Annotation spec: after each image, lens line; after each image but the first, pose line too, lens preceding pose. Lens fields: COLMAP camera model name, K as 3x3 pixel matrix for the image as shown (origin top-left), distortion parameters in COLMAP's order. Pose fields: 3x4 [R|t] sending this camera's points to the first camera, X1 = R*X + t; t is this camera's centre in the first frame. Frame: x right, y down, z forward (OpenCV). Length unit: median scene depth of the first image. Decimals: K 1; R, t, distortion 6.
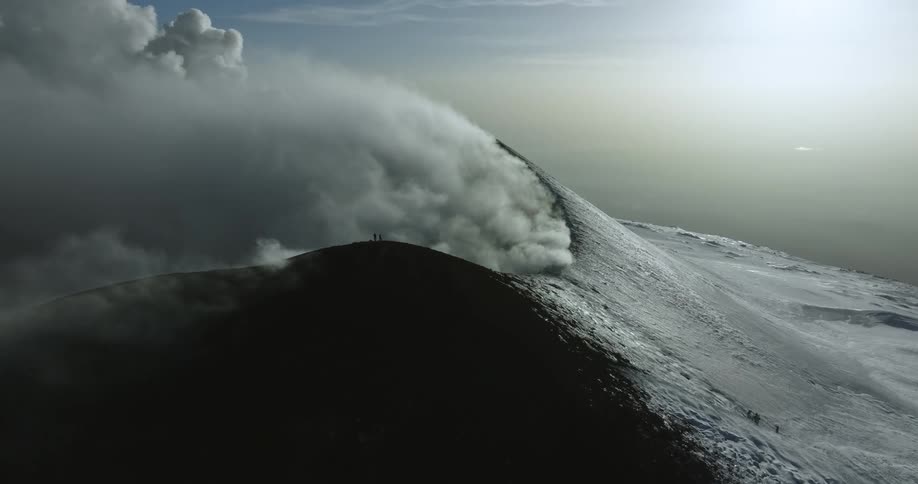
lens RADIAL K [[641.9, 0, 461.3], [0, 641.9, 246.4], [0, 0, 1]] dist [0.005893, 0.001327]
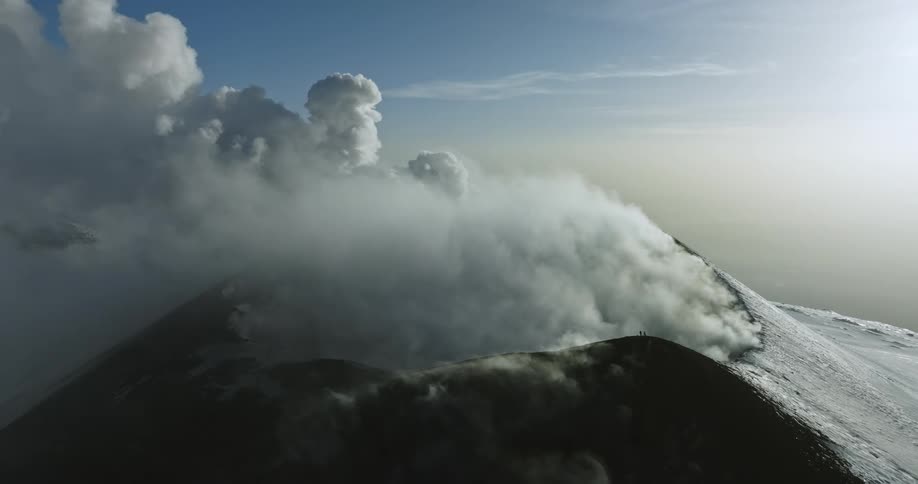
lens RADIAL K [[641.9, 0, 454.2], [0, 641.9, 242.2], [0, 0, 1]] dist [0.005893, 0.001327]
pose [[0.979924, 0.023895, -0.197934, -0.148370], [-0.045602, 0.993336, -0.105845, -0.025802], [0.194086, 0.112747, 0.974484, -0.292385]]
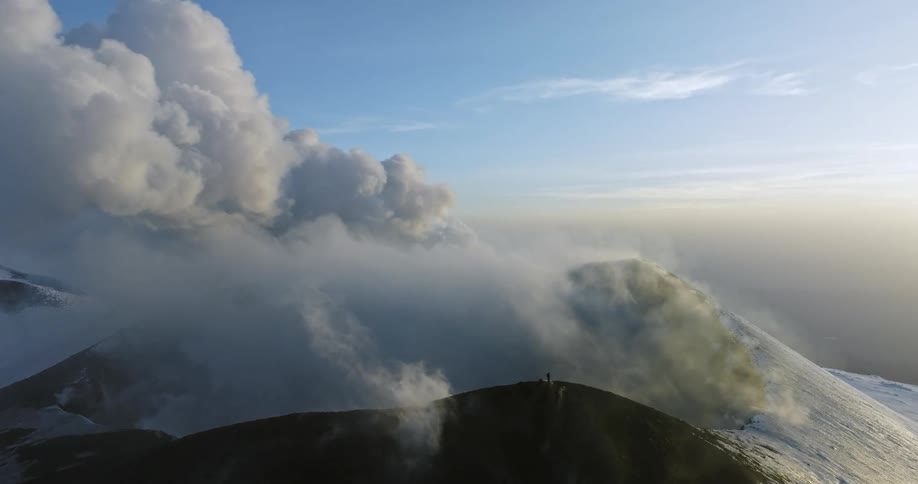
lens RADIAL K [[641.9, 0, 459.0], [0, 641.9, 238.9], [0, 0, 1]] dist [0.005893, 0.001327]
pose [[0.972700, -0.014215, -0.231629, -0.029054], [-0.037505, 0.975372, -0.217355, -0.001940], [0.229014, 0.220108, 0.948211, 0.091447]]
